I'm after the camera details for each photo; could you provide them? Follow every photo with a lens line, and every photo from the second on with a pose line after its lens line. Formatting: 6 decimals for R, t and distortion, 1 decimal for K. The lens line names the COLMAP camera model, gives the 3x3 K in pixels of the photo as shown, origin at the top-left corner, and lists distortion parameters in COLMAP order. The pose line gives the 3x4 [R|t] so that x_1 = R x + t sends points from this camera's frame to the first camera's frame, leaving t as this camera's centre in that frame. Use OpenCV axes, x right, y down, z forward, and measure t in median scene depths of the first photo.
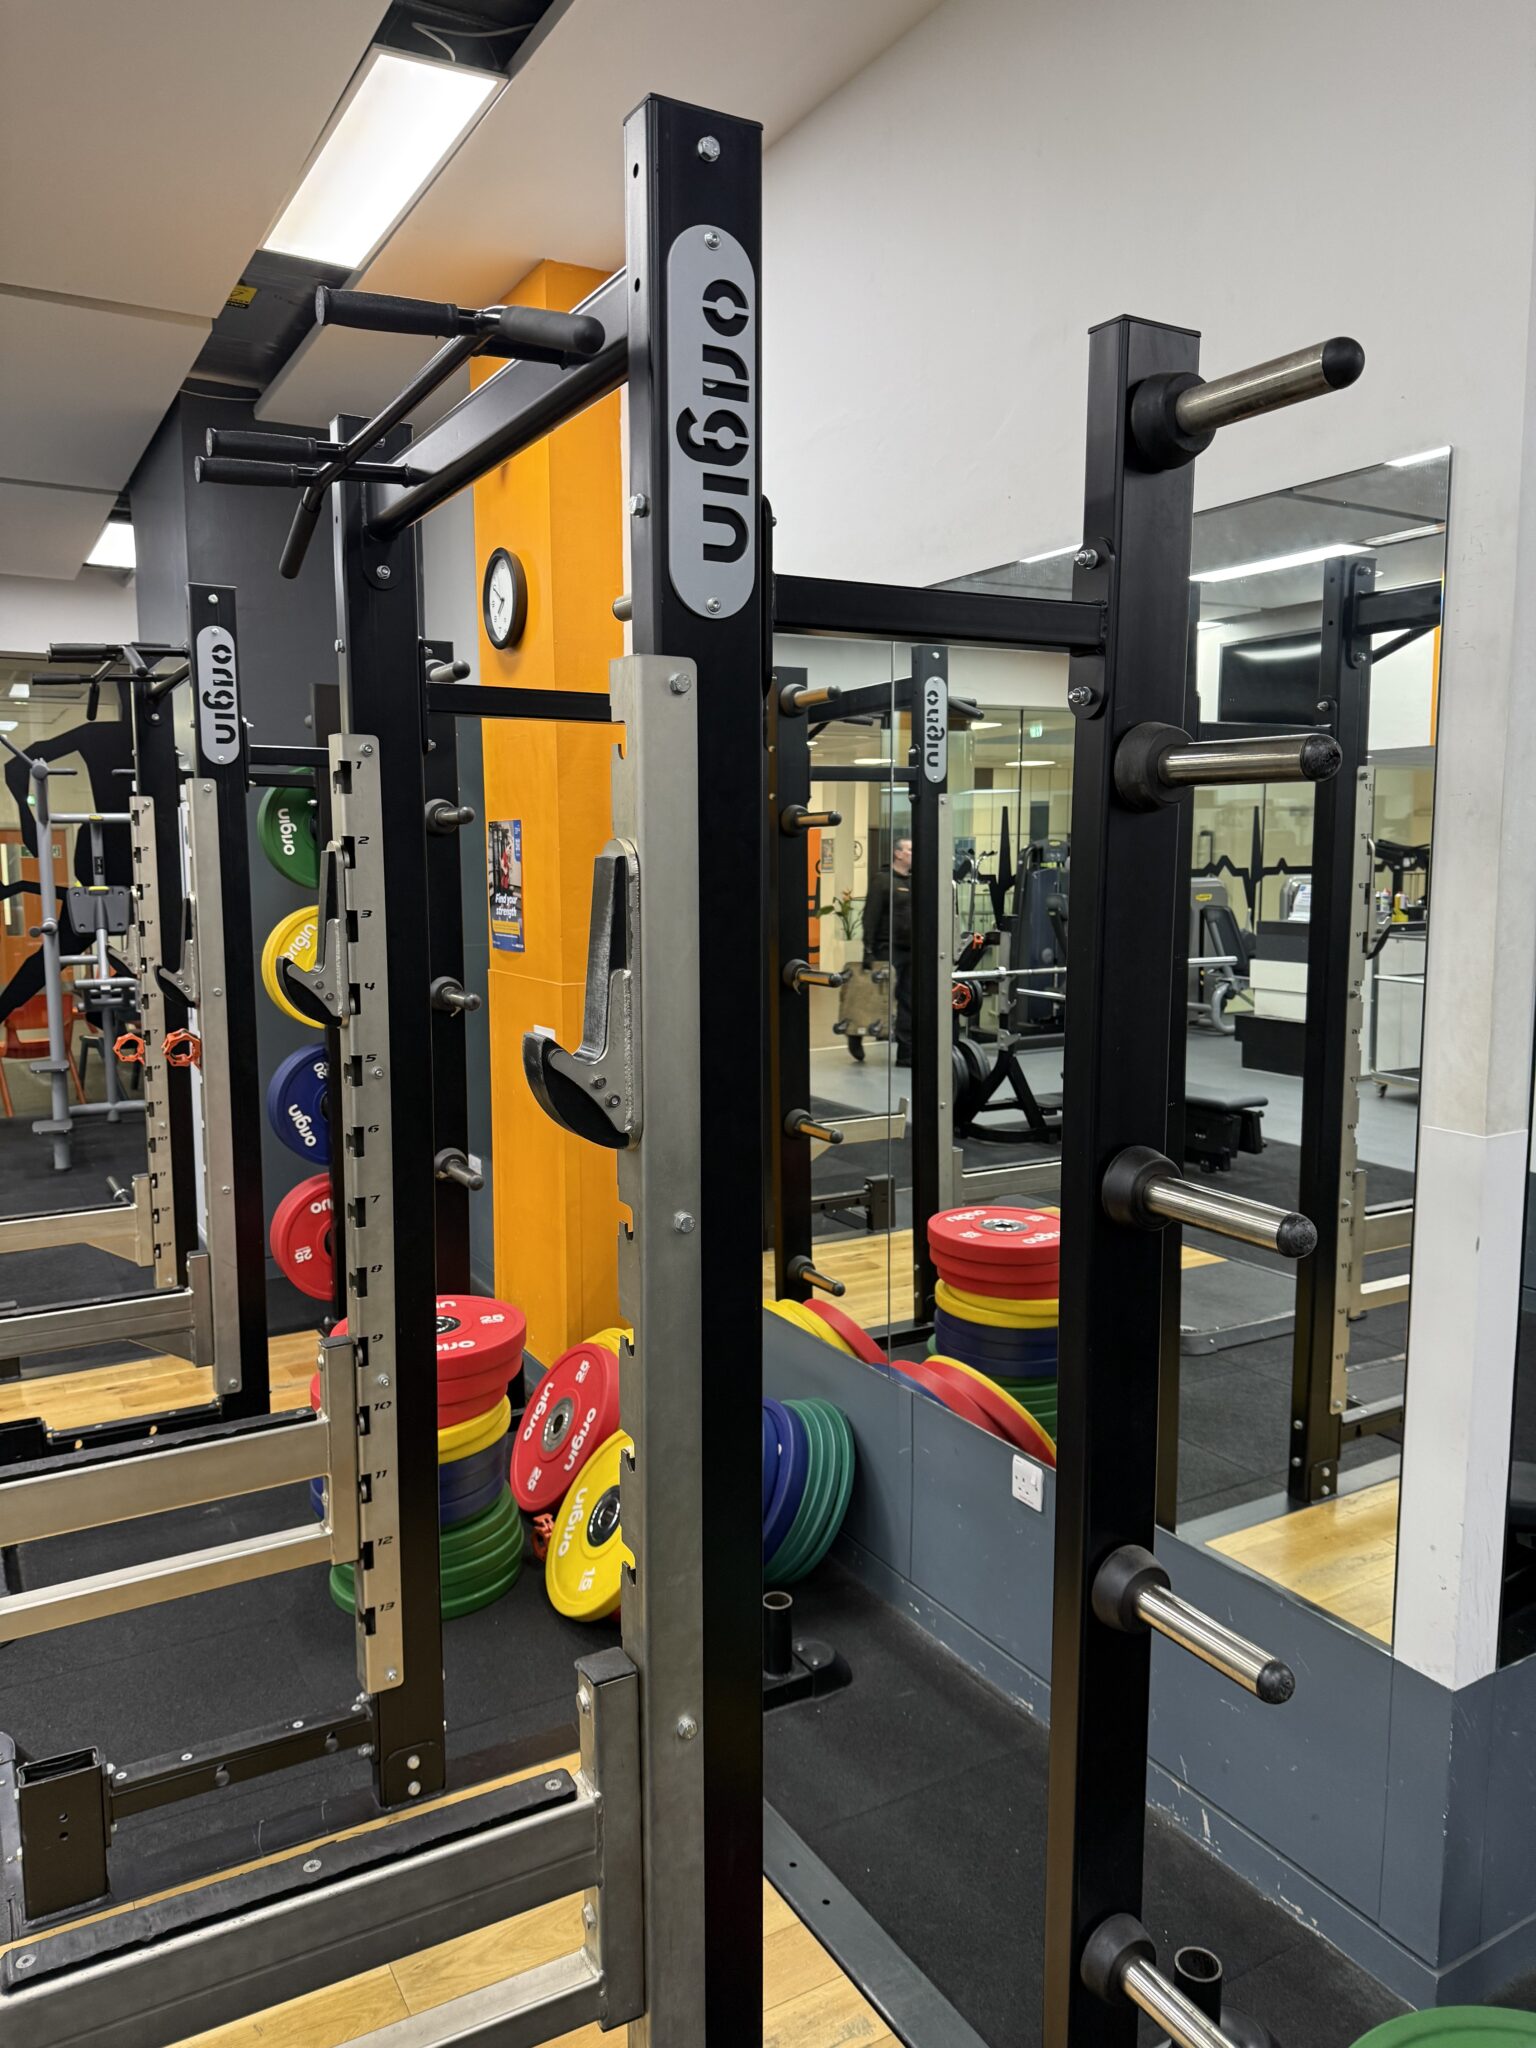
lens RADIAL K [[1422.5, 0, 766.5], [0, 1422.5, 1024.8], [0, 0, 1]] dist [0.101023, -0.165767]
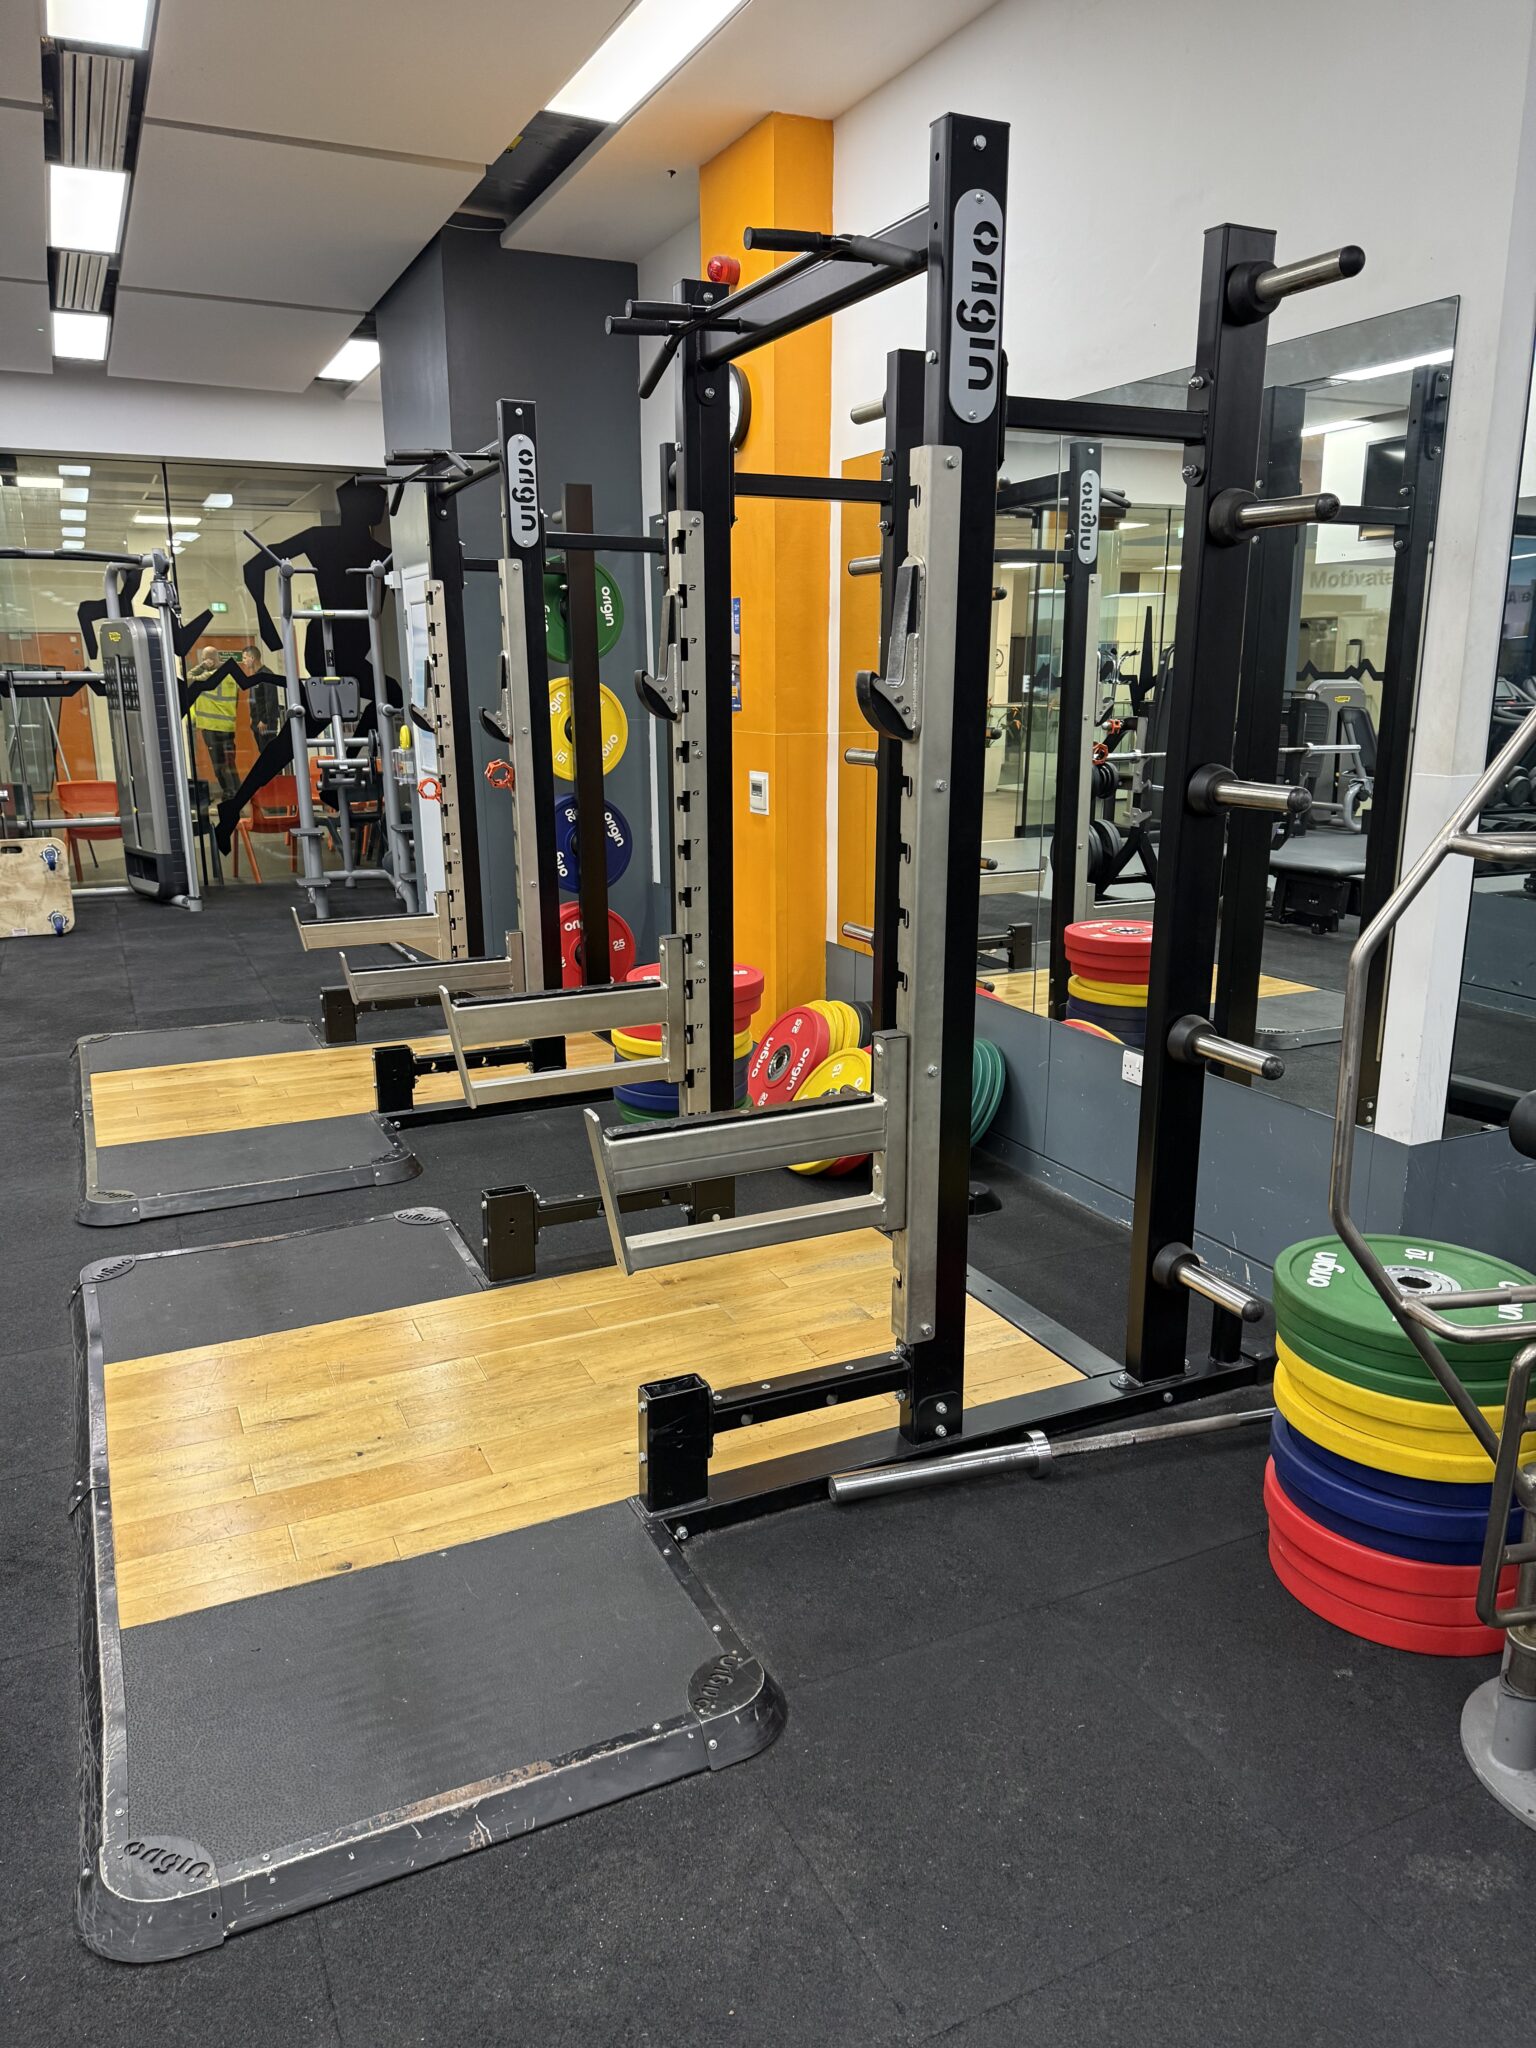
lens RADIAL K [[1424.8, 0, 783.8], [0, 1424.8, 1044.7], [0, 0, 1]] dist [0.104037, -0.166198]
pose [[0.997049, 0.020522, -0.073972, -0.049332], [-0.010543, 0.991080, 0.132847, 0.096445], [0.076038, -0.131675, 0.988372, -0.353143]]
